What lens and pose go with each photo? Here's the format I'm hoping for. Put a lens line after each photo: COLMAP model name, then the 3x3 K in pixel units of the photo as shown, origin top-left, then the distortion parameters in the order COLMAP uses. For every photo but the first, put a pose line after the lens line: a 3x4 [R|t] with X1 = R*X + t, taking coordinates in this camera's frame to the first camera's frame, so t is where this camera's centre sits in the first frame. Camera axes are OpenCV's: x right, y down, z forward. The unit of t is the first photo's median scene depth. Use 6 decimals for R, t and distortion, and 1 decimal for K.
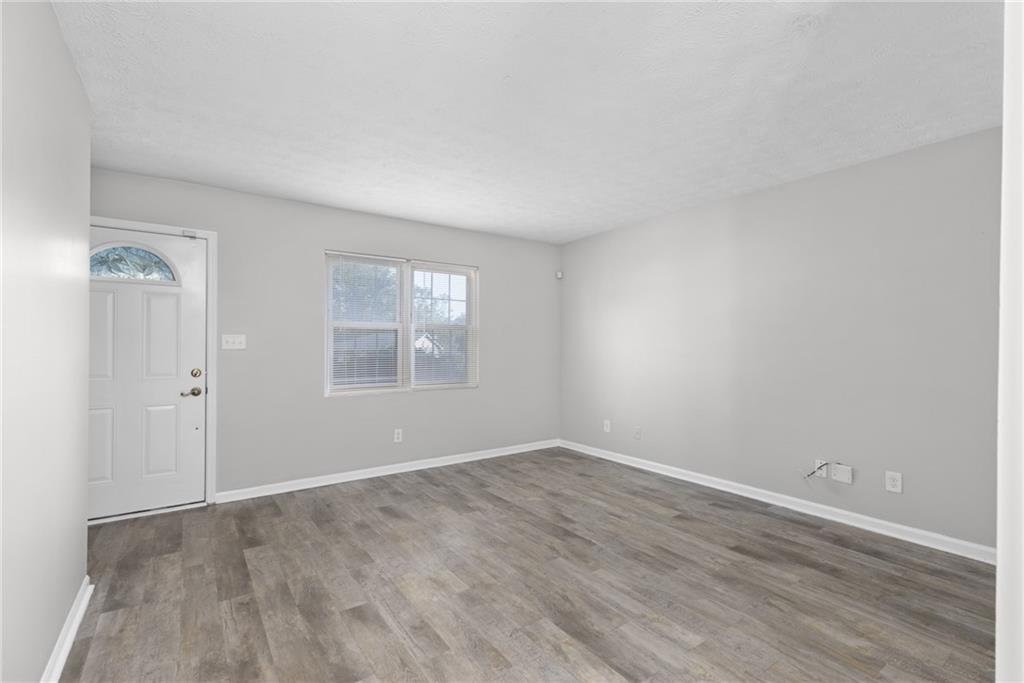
lens RADIAL K [[458.2, 0, 514.0], [0, 458.2, 330.3], [0, 0, 1]] dist [0.002596, -0.000189]
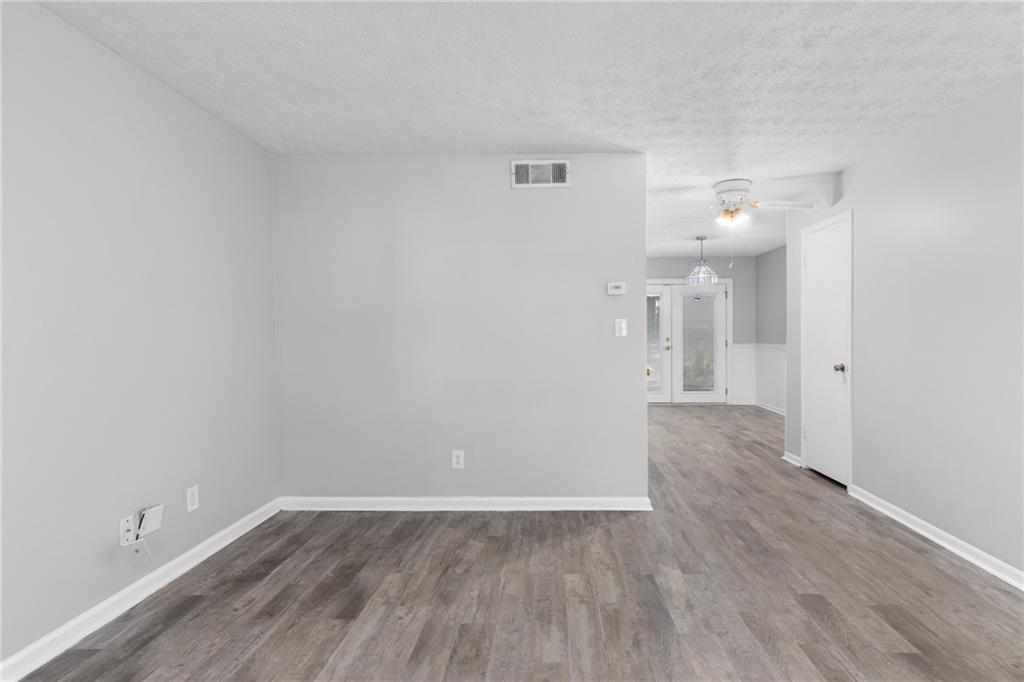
lens RADIAL K [[495.6, 0, 542.4], [0, 495.6, 339.2], [0, 0, 1]] dist [0.003111, -0.000087]
pose [[-0.799107, -0.007071, 0.601147, -0.220513], [-0.016969, 0.999798, -0.010798, 0.047517], [-0.600949, -0.018830, -0.799065, 1.440459]]
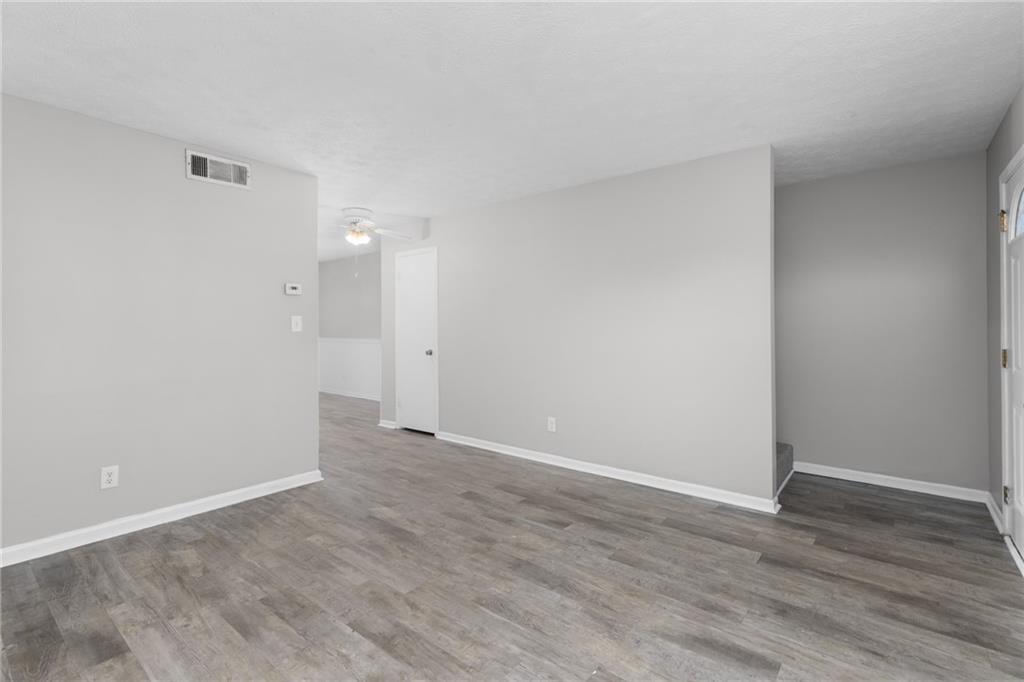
lens RADIAL K [[474.2, 0, 496.8], [0, 474.2, 314.7], [0, 0, 1]] dist [0.002973, 0.000067]
pose [[-0.971051, -0.005860, -0.238798, 0.137361], [0.008478, 0.998224, -0.058974, 0.060356], [0.238720, -0.059291, -0.969277, 1.769463]]
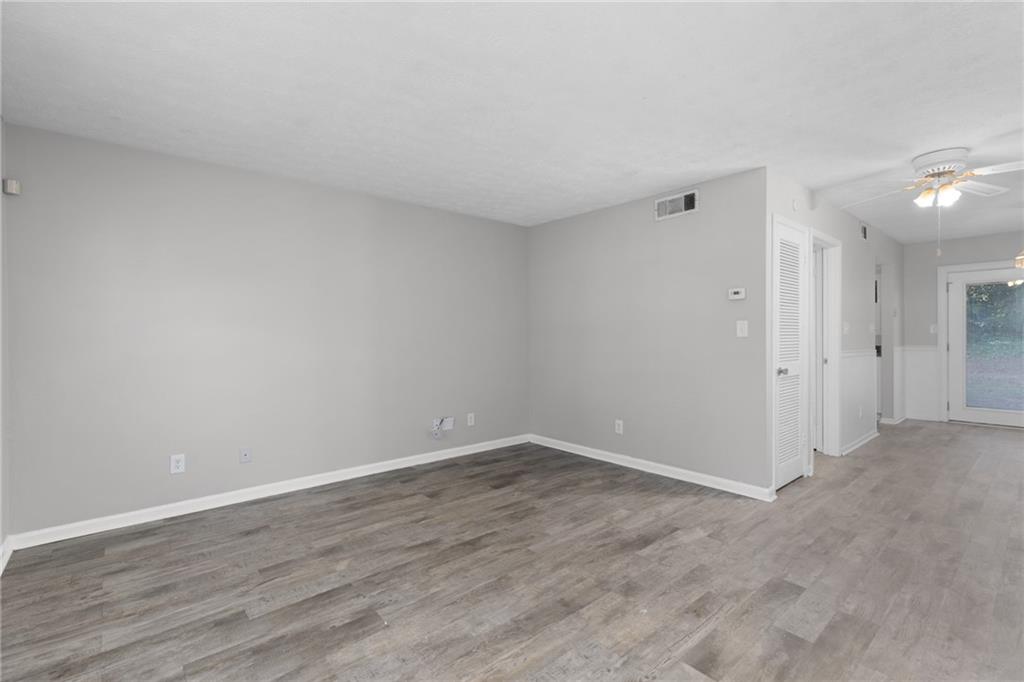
lens RADIAL K [[458.2, 0, 514.0], [0, 458.2, 329.8], [0, 0, 1]] dist [0.002596, -0.000189]
pose [[-0.084531, 0.011018, 0.996360, -0.842086], [-0.025922, 0.999576, -0.013253, 0.037254], [-0.996084, -0.026948, -0.084210, 1.067835]]
